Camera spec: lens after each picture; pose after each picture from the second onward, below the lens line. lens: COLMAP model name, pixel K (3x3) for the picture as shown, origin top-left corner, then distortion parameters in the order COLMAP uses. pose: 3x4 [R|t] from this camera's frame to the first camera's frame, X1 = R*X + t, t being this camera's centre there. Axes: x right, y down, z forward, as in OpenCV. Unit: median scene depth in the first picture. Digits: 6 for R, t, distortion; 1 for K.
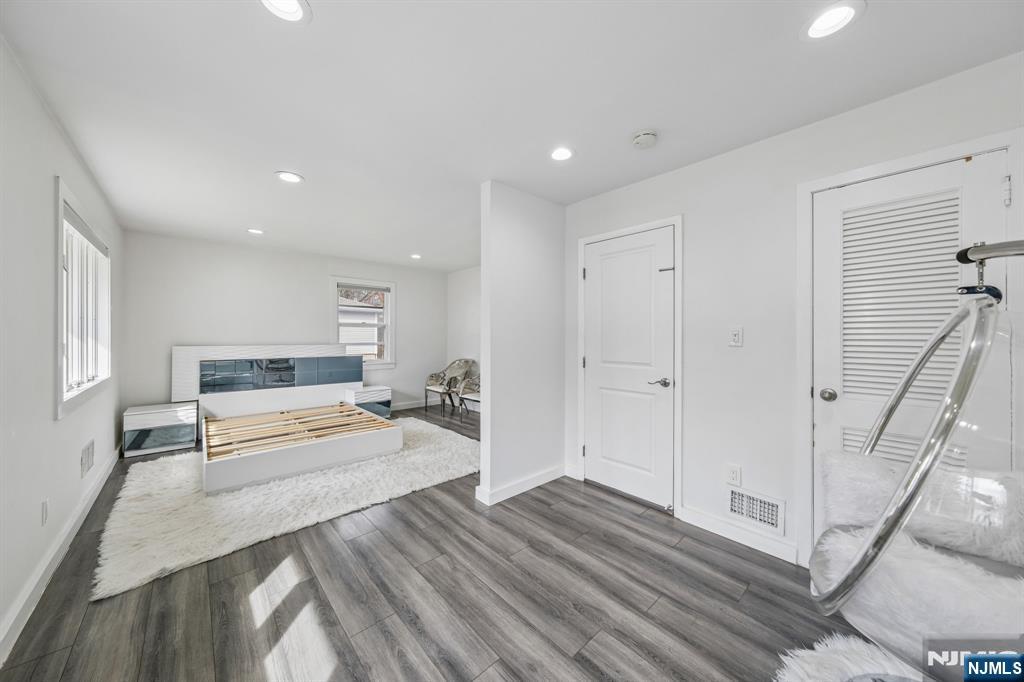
lens RADIAL K [[350.9, 0, 511.7], [0, 350.9, 335.0], [0, 0, 1]] dist [0.011128, 0.000292]
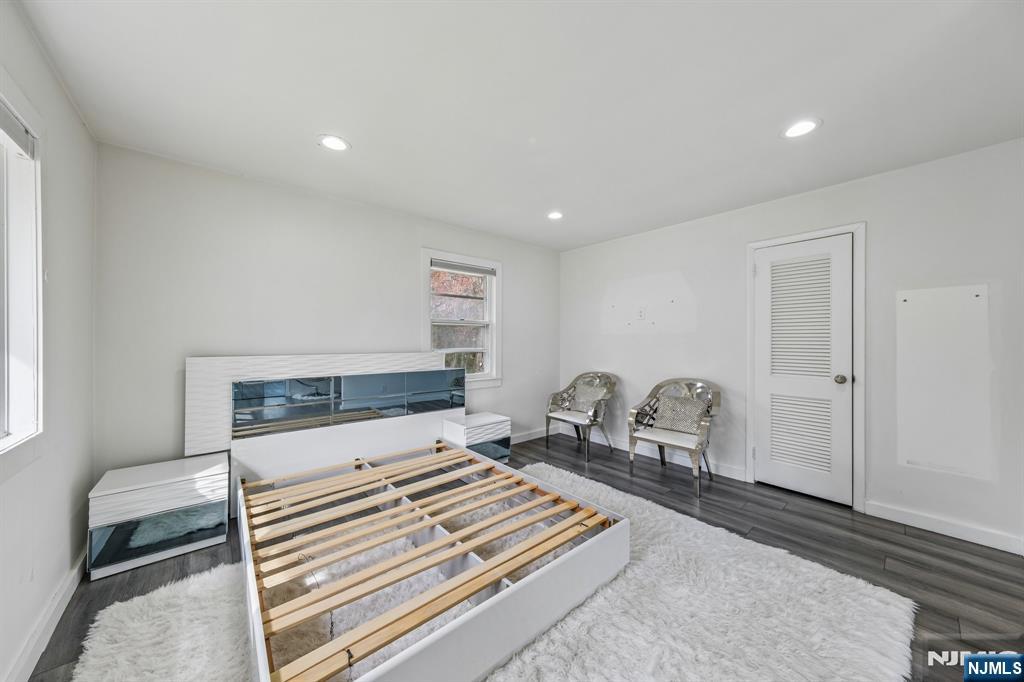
lens RADIAL K [[350.9, 0, 513.6], [0, 350.9, 343.0], [0, 0, 1]] dist [0.011128, 0.000292]
pose [[0.999562, -0.001825, -0.029524, -0.411794], [0.002085, 0.999959, 0.008782, 0.005064], [0.029507, -0.008839, 0.999525, 0.445238]]
